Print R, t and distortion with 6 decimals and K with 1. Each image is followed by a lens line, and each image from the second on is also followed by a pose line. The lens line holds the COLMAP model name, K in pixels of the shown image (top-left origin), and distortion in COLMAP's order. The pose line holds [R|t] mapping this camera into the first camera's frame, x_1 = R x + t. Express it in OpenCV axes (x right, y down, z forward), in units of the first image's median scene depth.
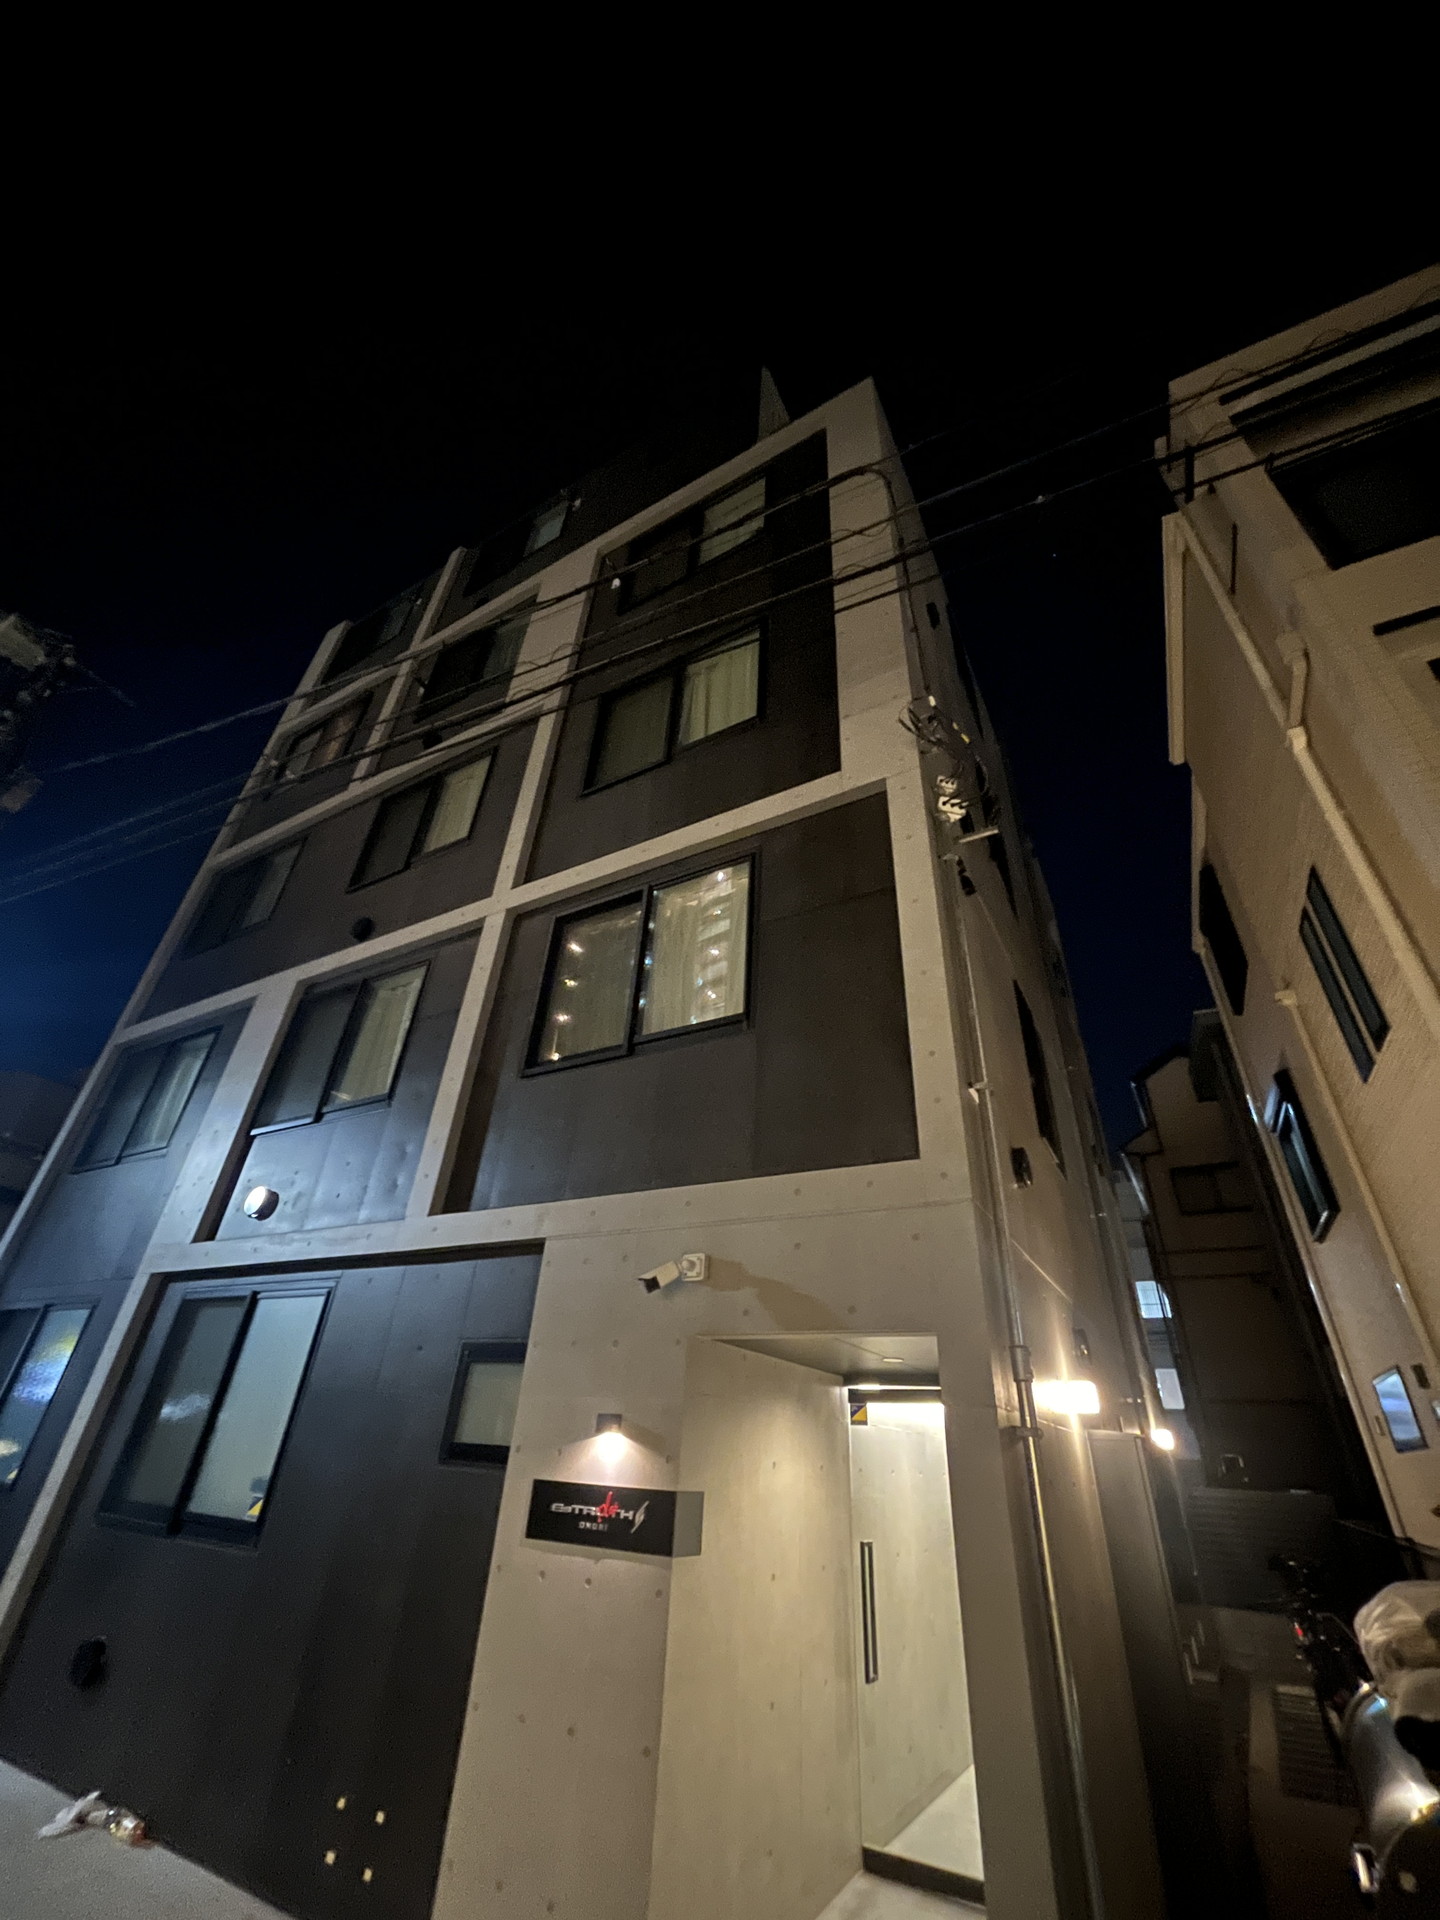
lens RADIAL K [[771.7, 0, 718.4], [0, 771.7, 969.6], [0, 0, 1]] dist [0.003636, 0.000521]
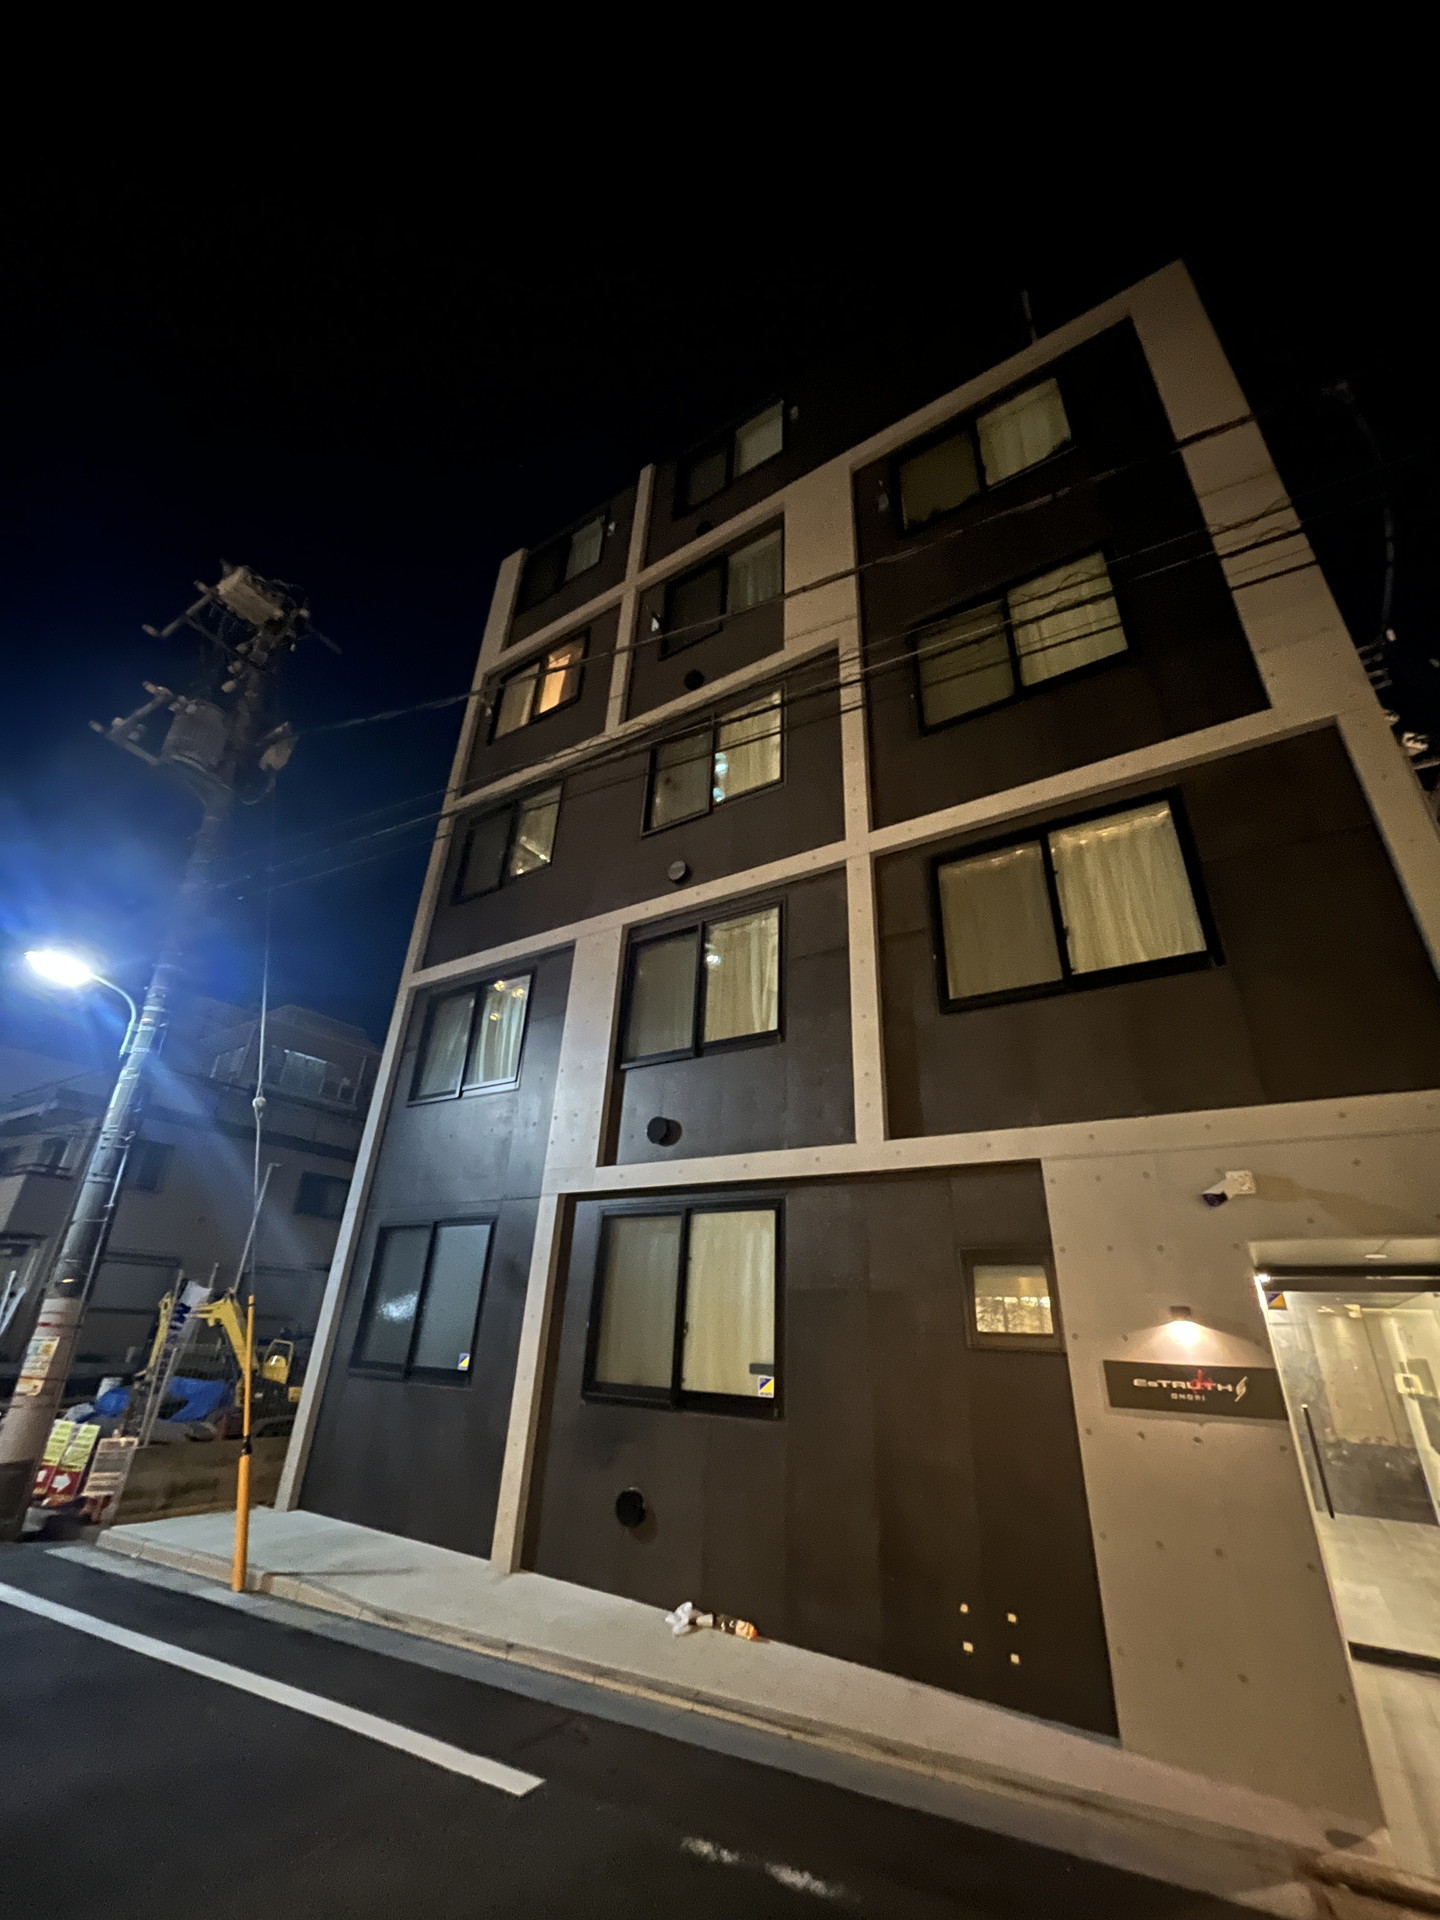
lens RADIAL K [[771.7, 0, 731.1], [0, 771.7, 961.8], [0, 0, 1]] dist [0.003636, 0.000521]
pose [[0.998495, -0.039369, -0.038188, -0.538978], [0.043404, 0.992835, 0.111332, -0.069733], [0.033532, -0.112822, 0.993049, -0.082748]]
